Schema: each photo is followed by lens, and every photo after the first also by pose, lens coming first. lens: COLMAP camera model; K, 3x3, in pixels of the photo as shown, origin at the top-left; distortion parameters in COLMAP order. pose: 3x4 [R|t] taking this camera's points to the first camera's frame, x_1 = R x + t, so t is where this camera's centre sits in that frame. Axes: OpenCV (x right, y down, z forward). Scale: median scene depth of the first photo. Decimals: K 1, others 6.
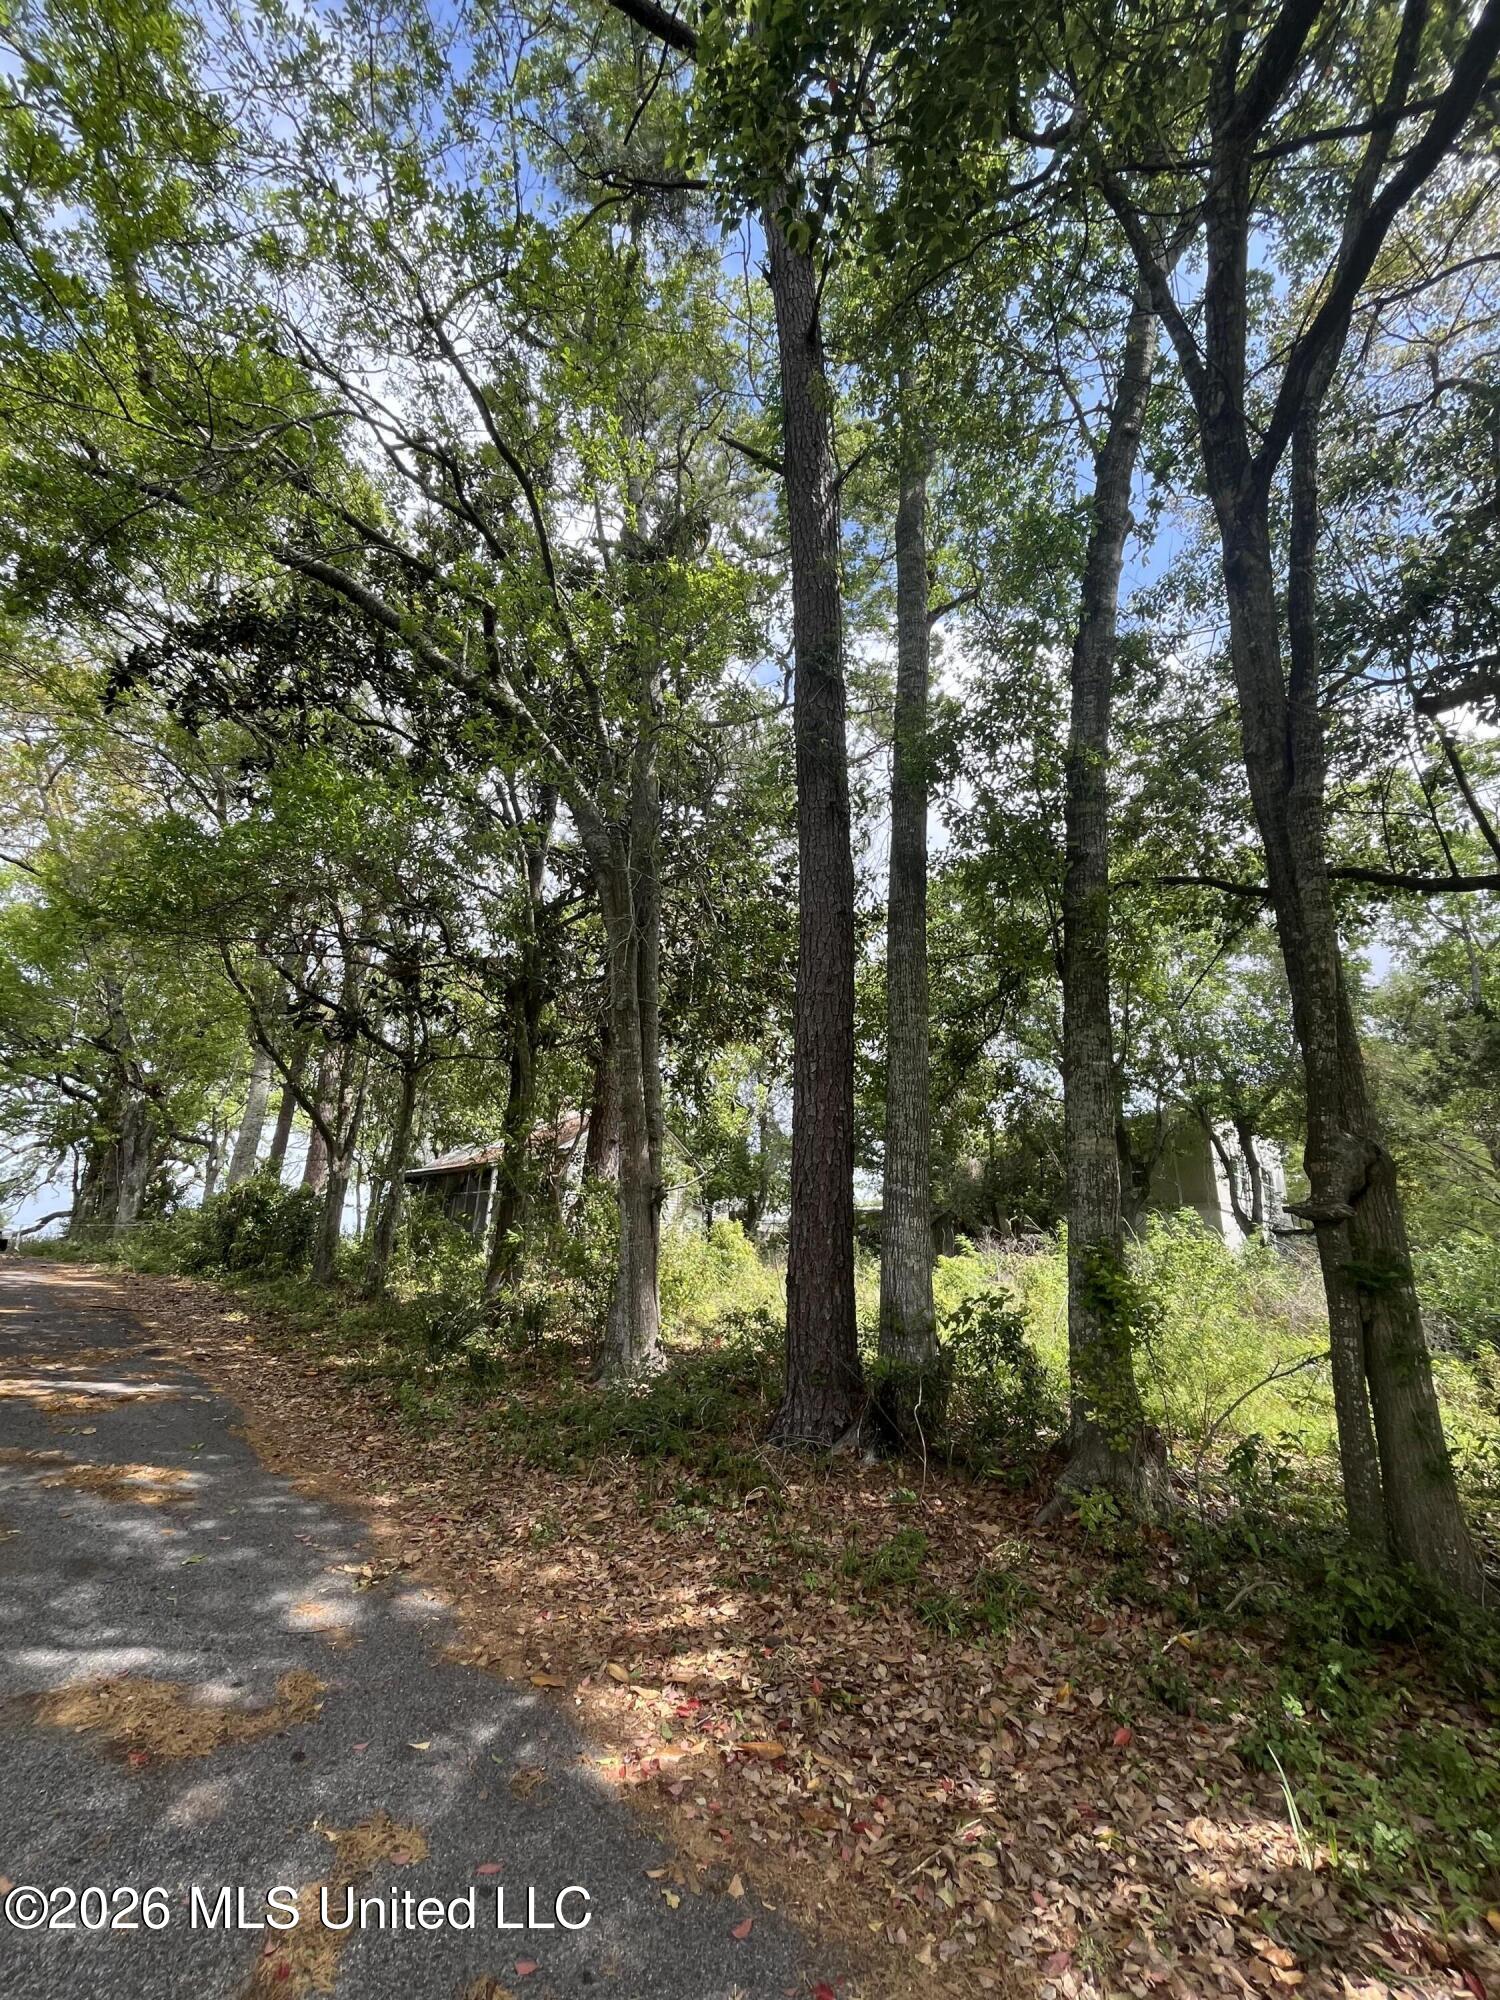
lens RADIAL K [[813.9, 0, 747.5], [0, 813.9, 999.2], [0, 0, 1]] dist [-0.002276, 0.000362]
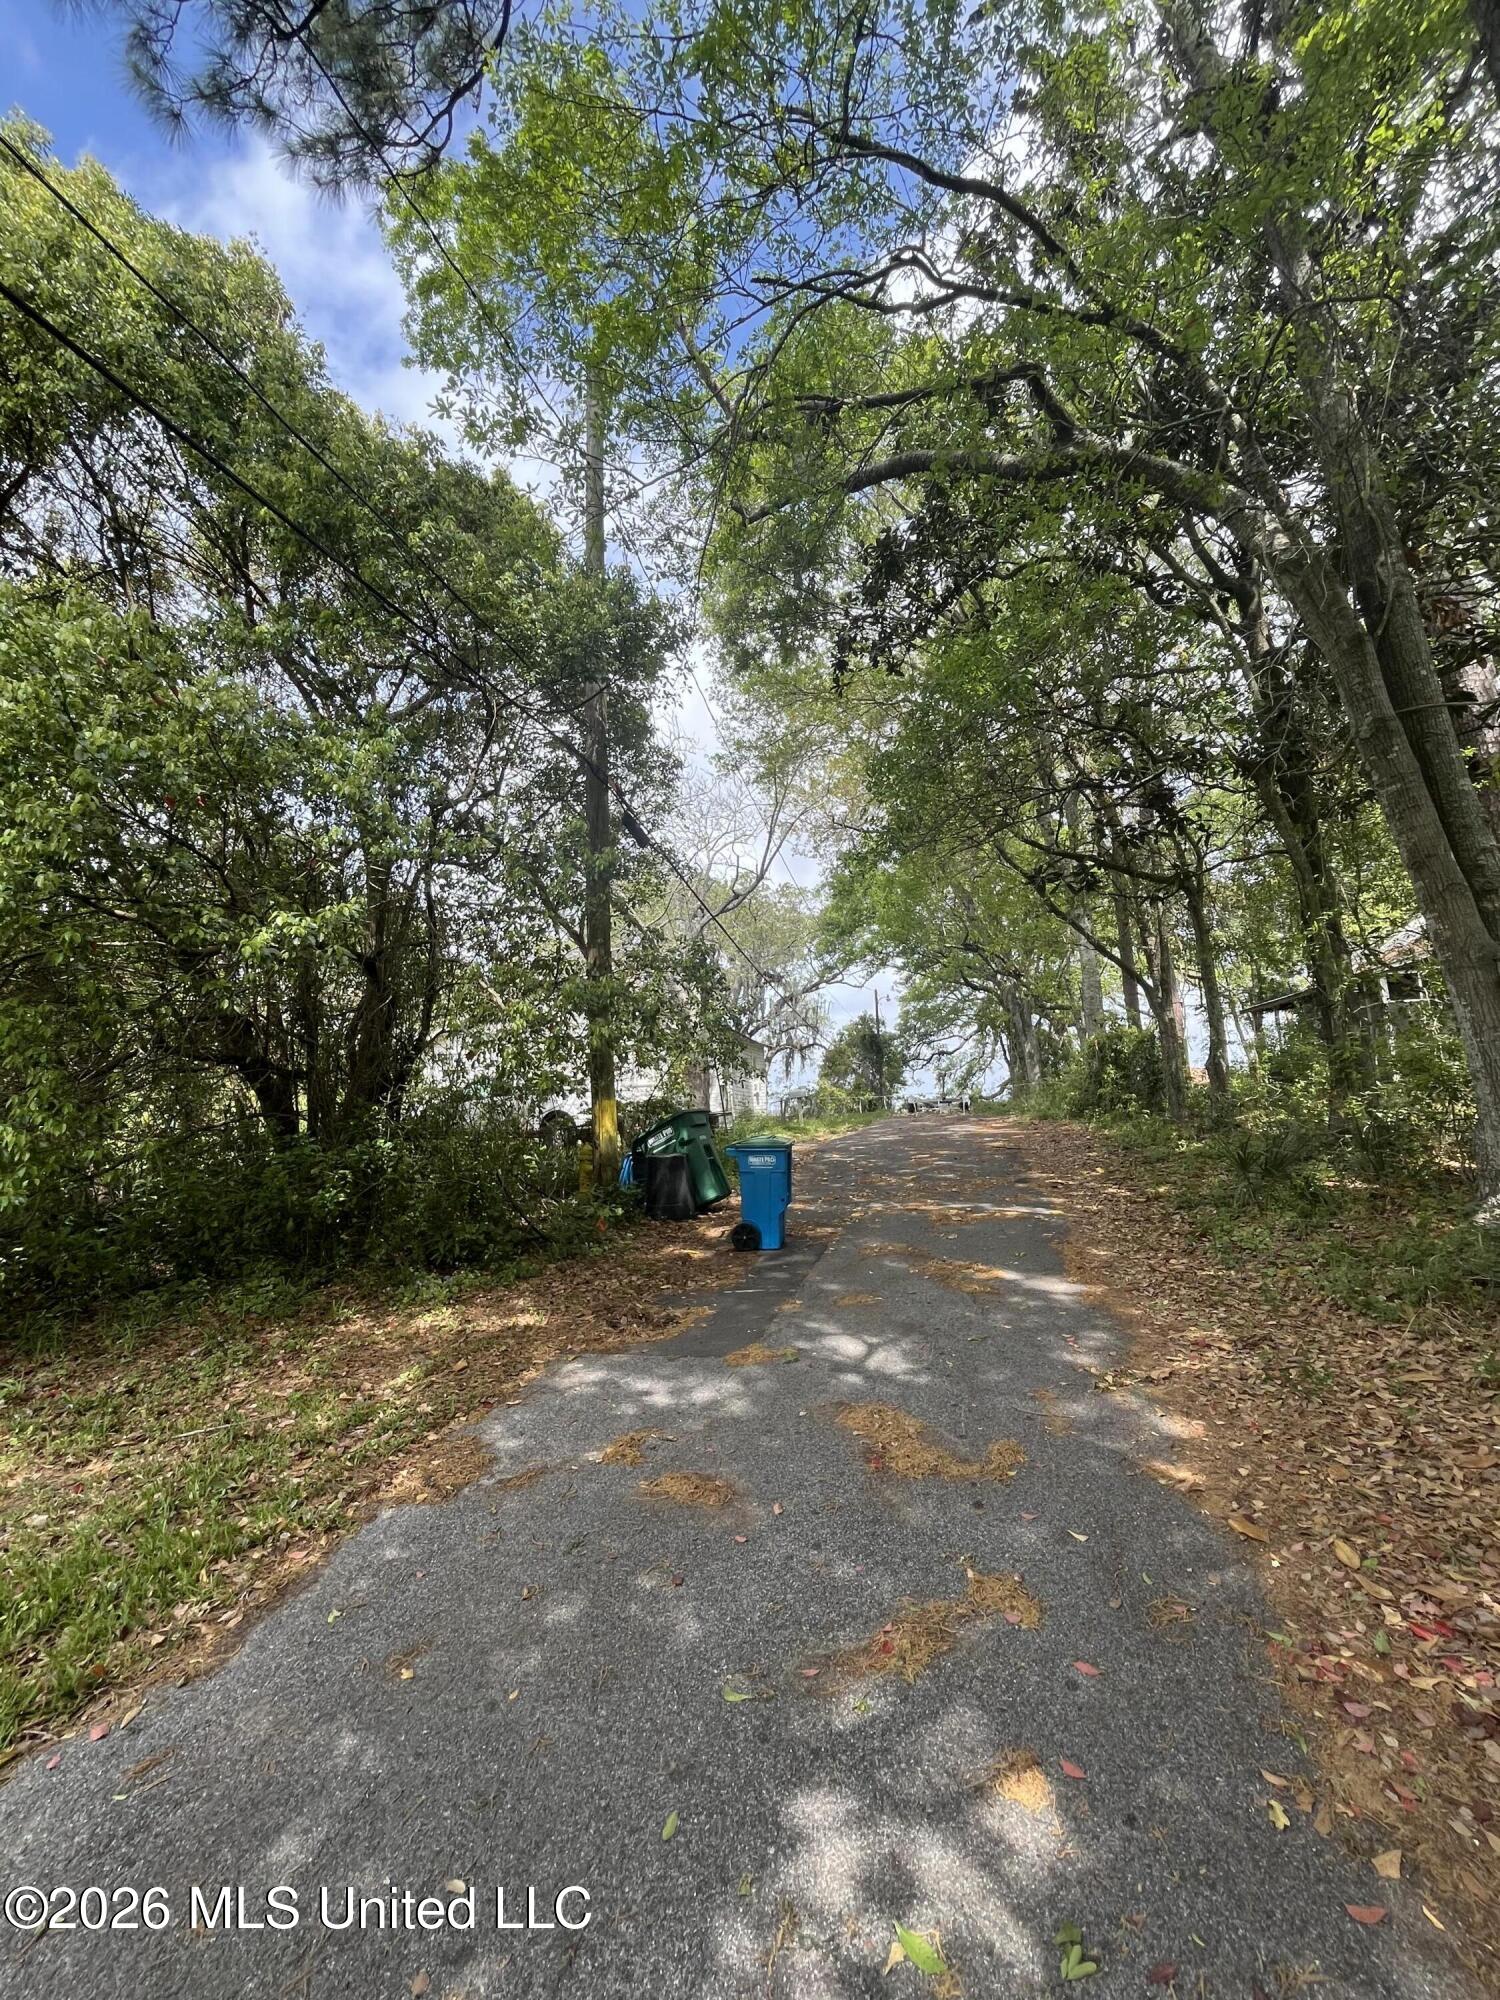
lens RADIAL K [[813.9, 0, 747.5], [0, 813.9, 999.2], [0, 0, 1]] dist [-0.002276, 0.000362]
pose [[0.517892, -0.184714, -0.835266, 0.186328], [0.334857, 0.942269, -0.000755, 0.077332], [0.787184, -0.279303, 0.549846, 0.158715]]
